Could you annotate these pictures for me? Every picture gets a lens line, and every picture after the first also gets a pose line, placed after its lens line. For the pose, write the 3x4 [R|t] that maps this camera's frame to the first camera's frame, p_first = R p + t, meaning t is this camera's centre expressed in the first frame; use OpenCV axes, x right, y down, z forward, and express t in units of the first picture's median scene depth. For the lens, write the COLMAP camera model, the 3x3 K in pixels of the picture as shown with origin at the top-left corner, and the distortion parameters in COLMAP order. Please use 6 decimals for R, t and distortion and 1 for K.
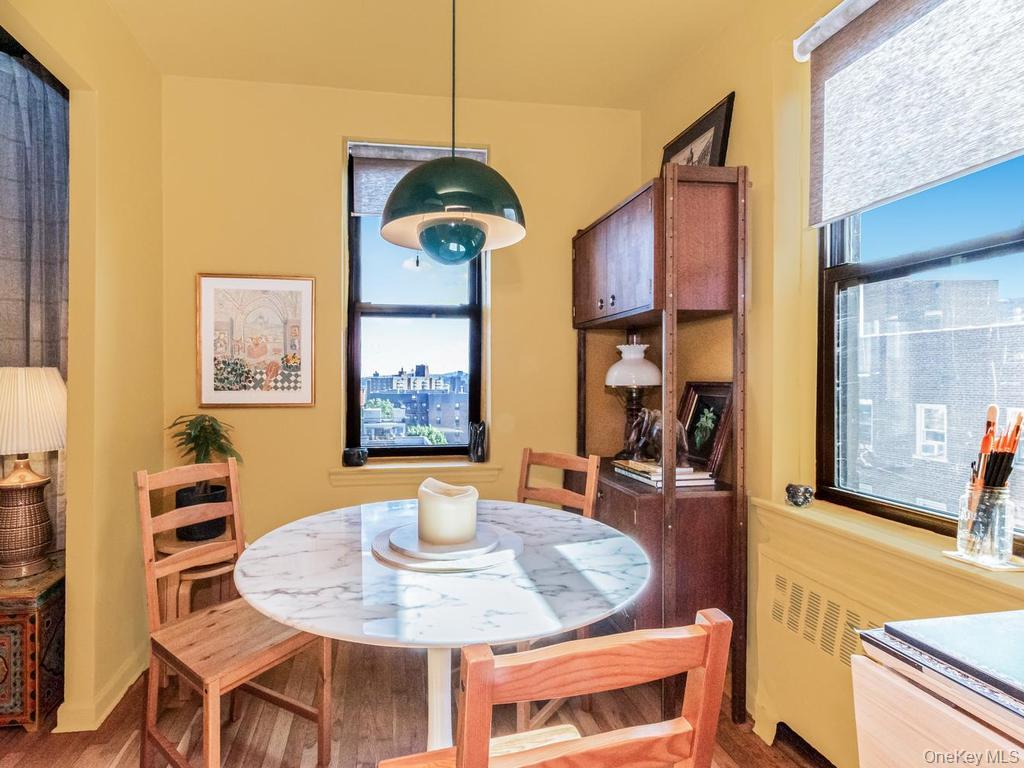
lens RADIAL K [[508.9, 0, 510.3], [0, 508.9, 382.3], [0, 0, 1]] dist [-0.002101, -0.000149]
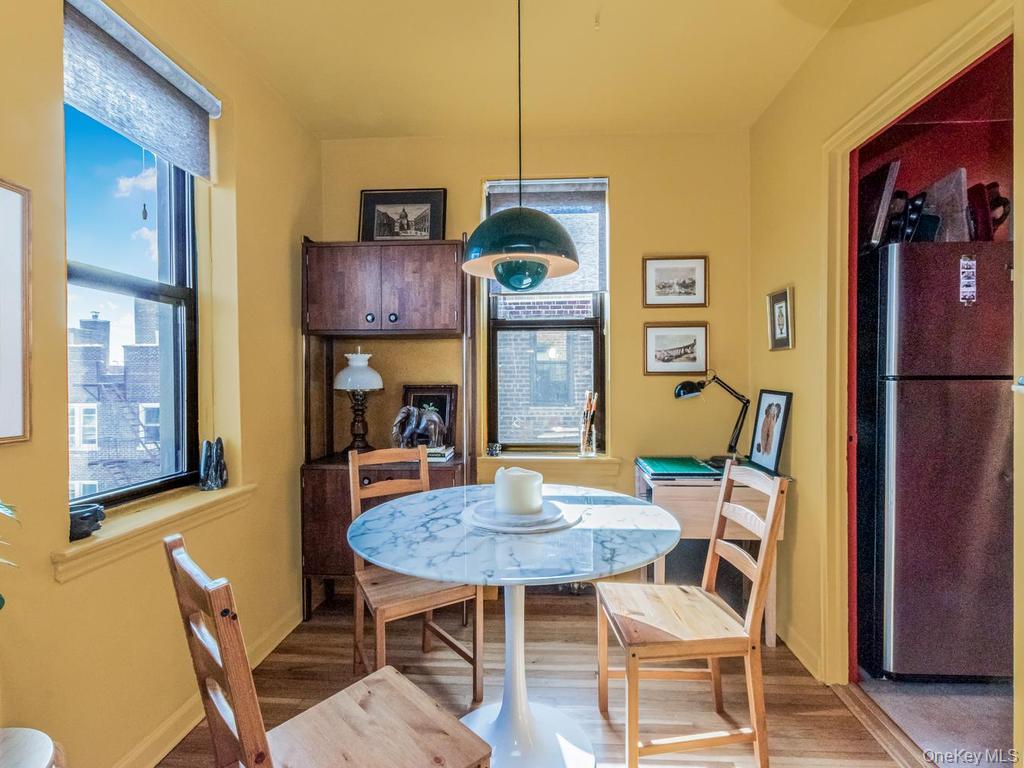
lens RADIAL K [[443.8, 0, 514.3], [0, 443.8, 382.8], [0, 0, 1]] dist [-0.000038, -0.000009]
pose [[0.297262, -0.003159, 0.954791, -0.607008], [0.014912, 0.999888, -0.001334, -0.001411], [-0.954679, 0.014635, 0.297276, 0.360366]]
